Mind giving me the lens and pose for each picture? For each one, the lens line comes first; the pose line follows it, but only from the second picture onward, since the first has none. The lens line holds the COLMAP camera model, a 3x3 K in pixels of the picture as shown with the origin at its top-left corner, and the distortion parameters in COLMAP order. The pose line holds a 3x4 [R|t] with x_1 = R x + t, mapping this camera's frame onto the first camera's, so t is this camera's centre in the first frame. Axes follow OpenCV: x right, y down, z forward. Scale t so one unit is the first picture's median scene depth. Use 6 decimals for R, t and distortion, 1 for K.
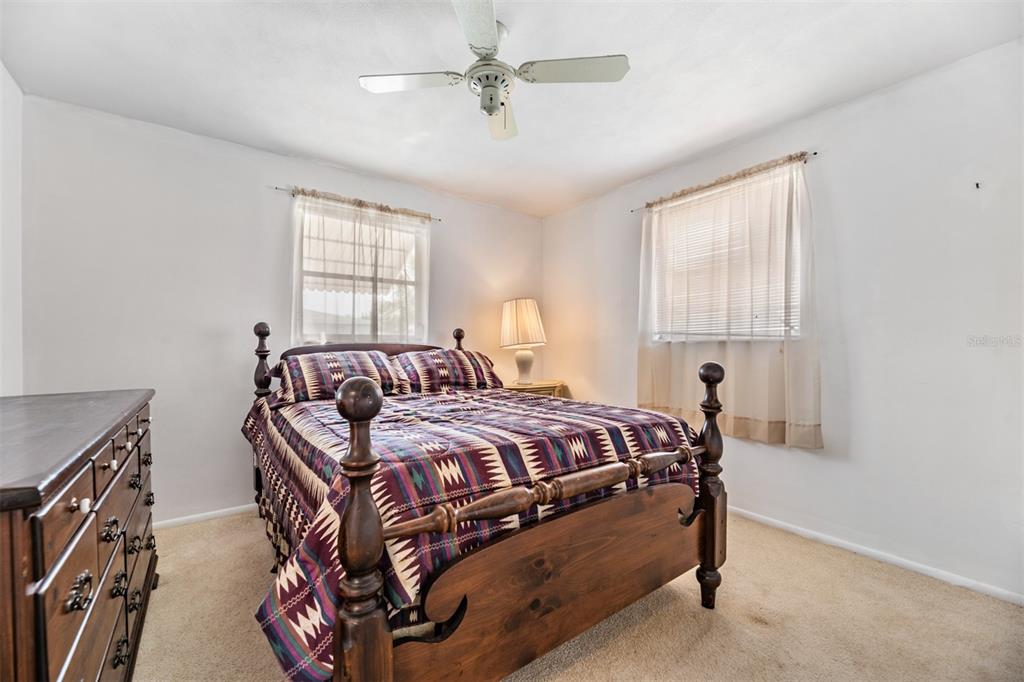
lens RADIAL K [[413.4, 0, 503.5], [0, 413.4, 339.0], [0, 0, 1]] dist [0.000324, 0.000073]
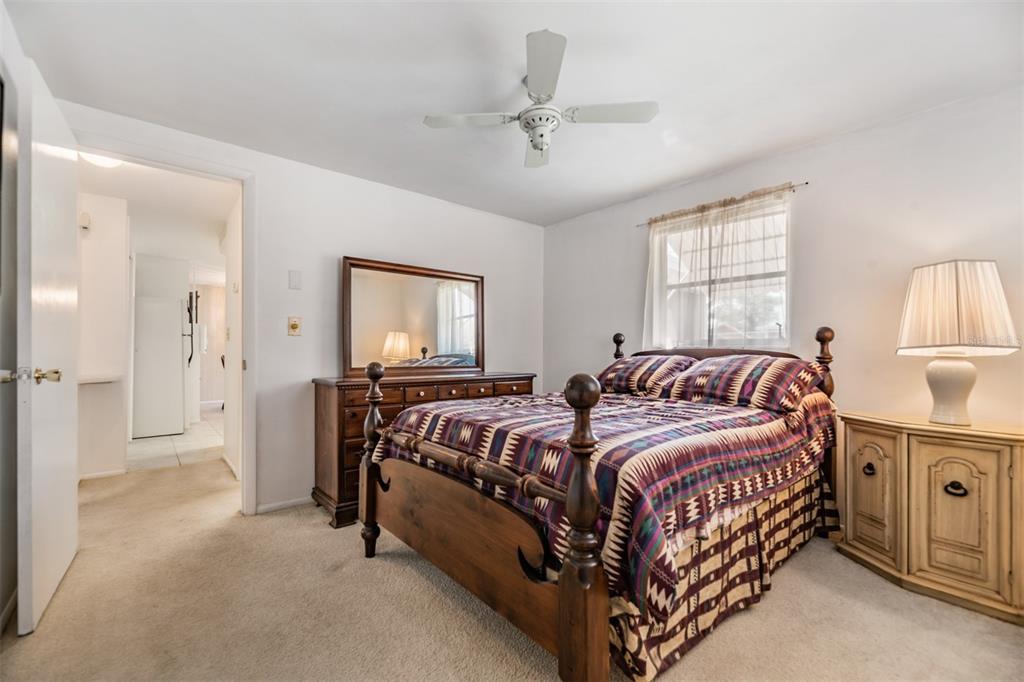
lens RADIAL K [[413.4, 0, 503.5], [0, 413.4, 339.0], [0, 0, 1]] dist [0.000324, 0.000073]
pose [[0.089249, -0.027505, -0.995630, 0.697278], [0.010840, 0.999586, -0.026642, 0.010545], [0.995950, -0.008414, 0.089510, 0.500257]]
